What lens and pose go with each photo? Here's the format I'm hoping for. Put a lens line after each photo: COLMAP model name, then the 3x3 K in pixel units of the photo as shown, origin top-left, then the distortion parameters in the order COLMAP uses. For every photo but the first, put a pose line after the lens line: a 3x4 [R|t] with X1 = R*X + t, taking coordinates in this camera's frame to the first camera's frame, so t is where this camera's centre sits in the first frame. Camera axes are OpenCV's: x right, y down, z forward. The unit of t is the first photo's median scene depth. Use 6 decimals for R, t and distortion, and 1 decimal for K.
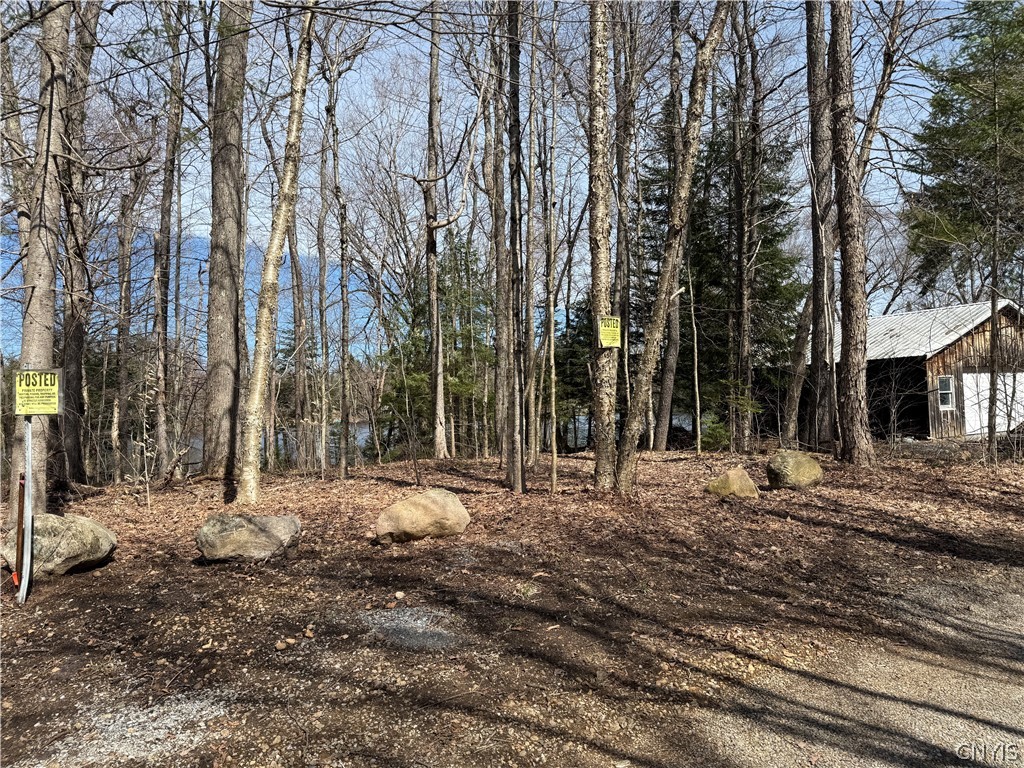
lens RADIAL K [[729.1, 0, 510.5], [0, 729.1, 385.1], [0, 0, 1]] dist [0.007555, -0.022986]
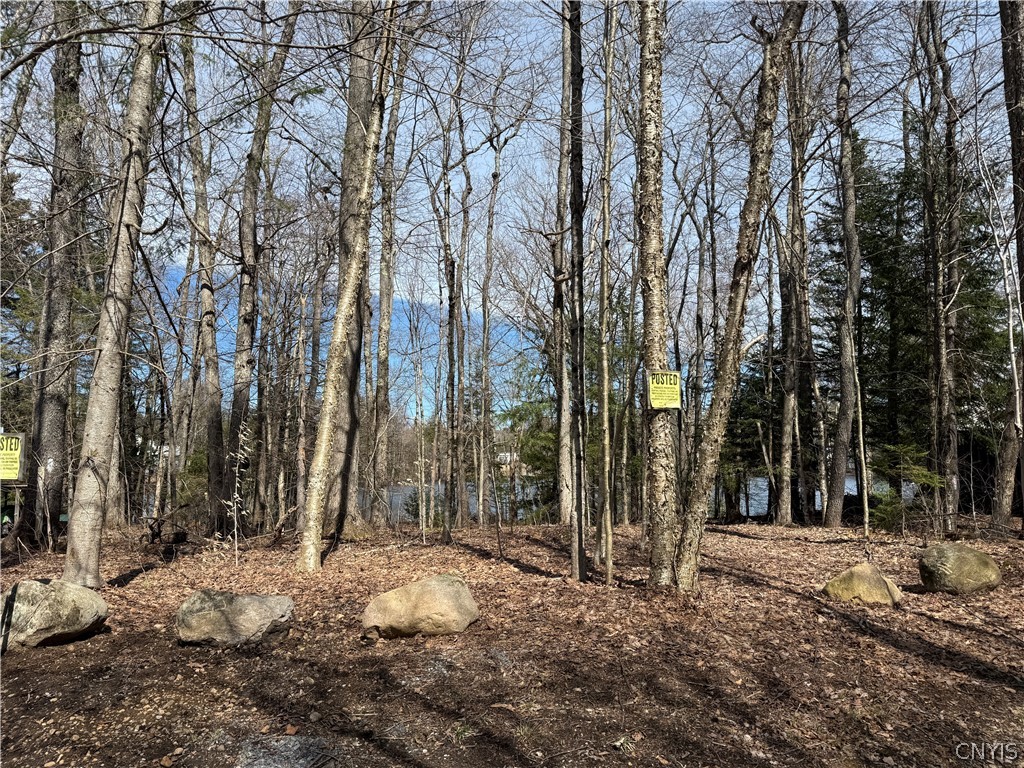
lens RADIAL K [[729.1, 0, 514.5], [0, 729.1, 380.9], [0, 0, 1]] dist [0.007555, -0.022986]
pose [[0.963796, -0.009701, -0.266464, 0.190271], [-0.012762, 0.996515, -0.082438, -0.013510], [0.266335, 0.082854, 0.960313, 0.164862]]
